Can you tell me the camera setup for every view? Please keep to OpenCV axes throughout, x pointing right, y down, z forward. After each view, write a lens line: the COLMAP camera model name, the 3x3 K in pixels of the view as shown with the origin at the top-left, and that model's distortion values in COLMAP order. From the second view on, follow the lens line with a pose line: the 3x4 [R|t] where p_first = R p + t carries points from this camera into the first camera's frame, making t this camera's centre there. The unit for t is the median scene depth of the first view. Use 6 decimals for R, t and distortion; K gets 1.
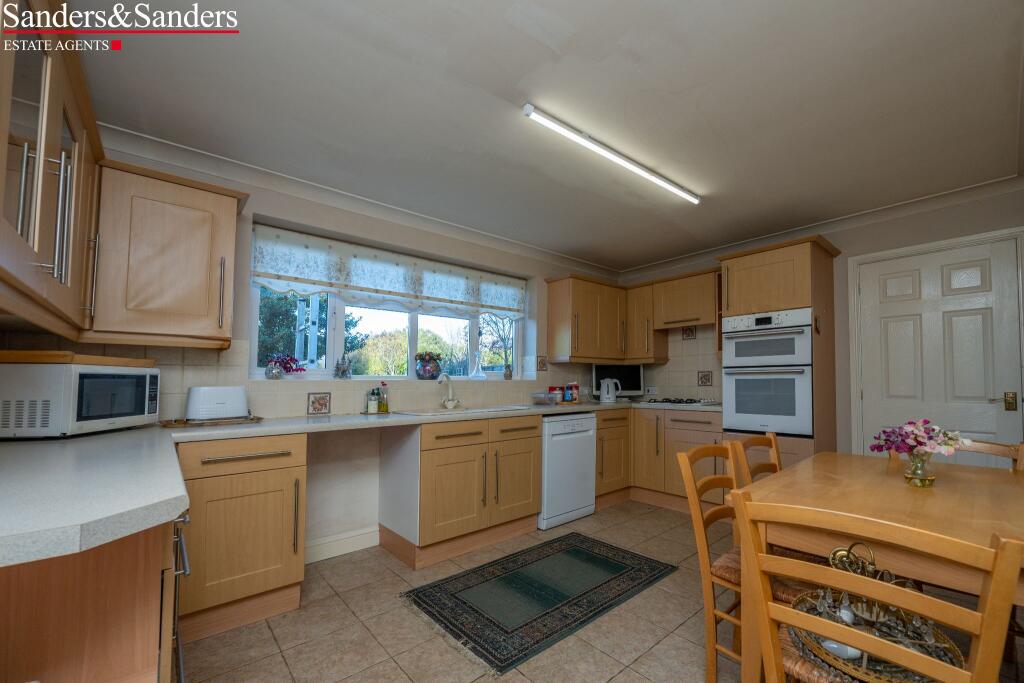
lens RADIAL K [[407.2, 0, 510.2], [0, 407.2, 397.7], [0, 0, 1]] dist [-0.034866, -0.000045]
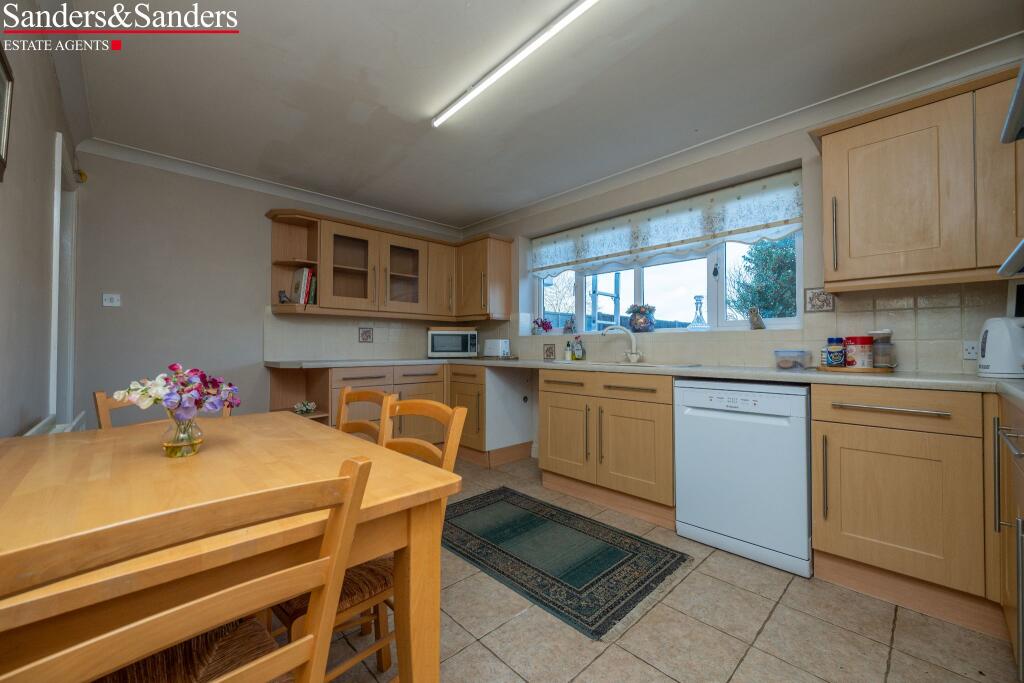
lens RADIAL K [[410.1, 0, 512.0], [0, 410.1, 341.5], [0, 0, 1]] dist [-0.002909, -0.000176]
pose [[0.051748, 0.006918, -0.998636, 0.815990], [-0.019718, 0.999788, 0.005904, -0.021530], [0.998465, 0.019386, 0.051873, 0.662686]]
